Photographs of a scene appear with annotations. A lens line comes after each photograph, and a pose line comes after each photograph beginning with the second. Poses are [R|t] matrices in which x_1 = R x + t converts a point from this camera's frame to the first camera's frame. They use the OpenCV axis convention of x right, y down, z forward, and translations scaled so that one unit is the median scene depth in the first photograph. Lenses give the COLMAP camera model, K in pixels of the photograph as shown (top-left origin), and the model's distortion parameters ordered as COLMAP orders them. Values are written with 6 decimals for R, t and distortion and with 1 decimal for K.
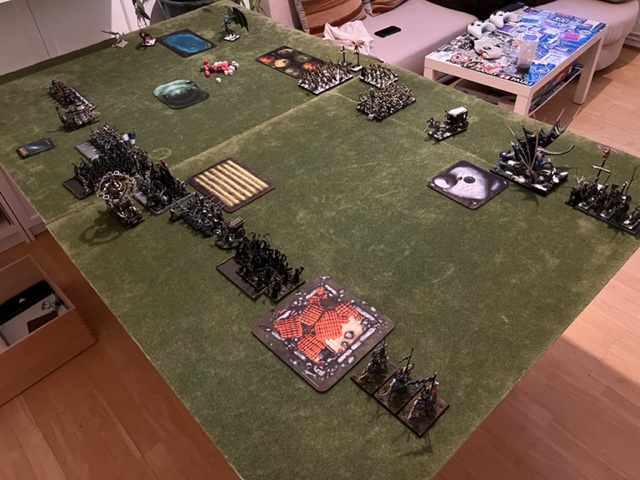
lens RADIAL K [[490.8, 0, 322.9], [0, 490.8, 248.0], [0, 0, 1]] dist [0.018206, 0.005802]
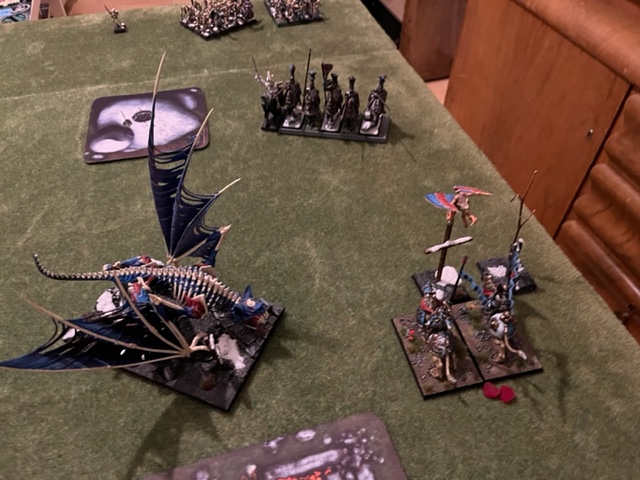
lens RADIAL K [[486.7, 0, 320.5], [0, 486.7, 241.3], [0, 0, 1]] dist [0.071245, -0.065728]
pose [[0.471980, -0.604405, 0.641818, -0.034168], [0.596607, 0.754956, 0.272216, -0.064281], [-0.649073, 0.254432, 0.716916, 0.508269]]
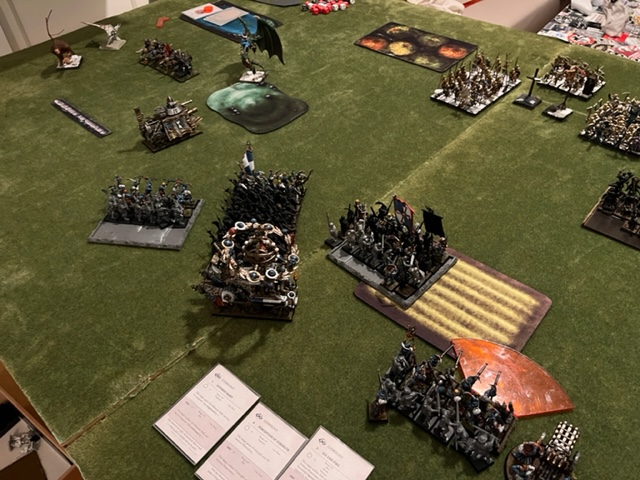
lens RADIAL K [[493.8, 0, 324.4], [0, 493.8, 240.0], [0, 0, 1]] dist [0.065861, -0.111130]
pose [[0.995103, -0.052888, 0.083501, -0.345928], [0.052995, 0.998594, 0.000939, -0.194975], [-0.083433, 0.003491, 0.996507, 0.532836]]
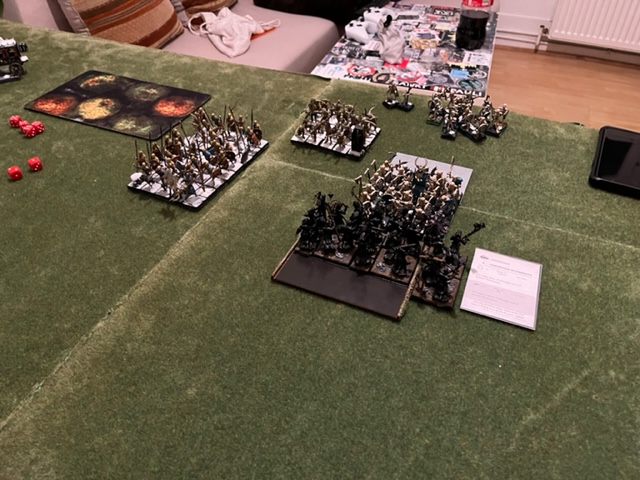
lens RADIAL K [[492.7, 0, 324.1], [0, 492.7, 238.5], [0, 0, 1]] dist [0.058988, -0.072010]
pose [[0.900561, -0.225990, 0.371373, -0.128476], [0.254336, 0.966696, -0.028493, -0.295800], [-0.352566, 0.120113, 0.928047, 0.784420]]
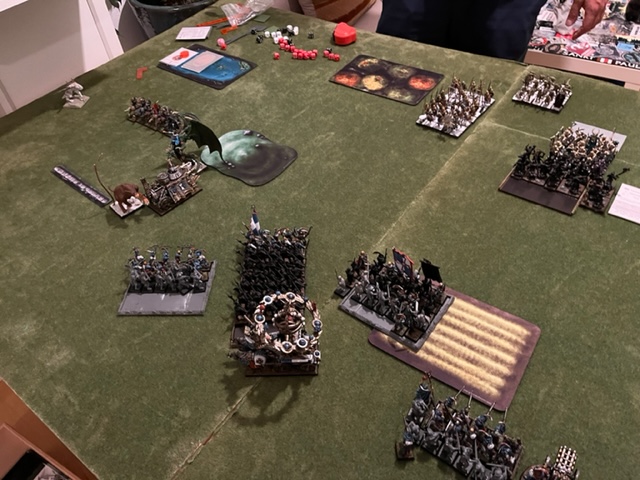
lens RADIAL K [[497.7, 0, 318.4], [0, 497.7, 232.9], [0, 0, 1]] dist [0.073976, -0.121696]
pose [[0.979936, -0.155041, 0.125251, -0.384002], [0.154866, 0.987872, 0.011188, -0.273382], [-0.125467, 0.008433, 0.992062, 0.472147]]
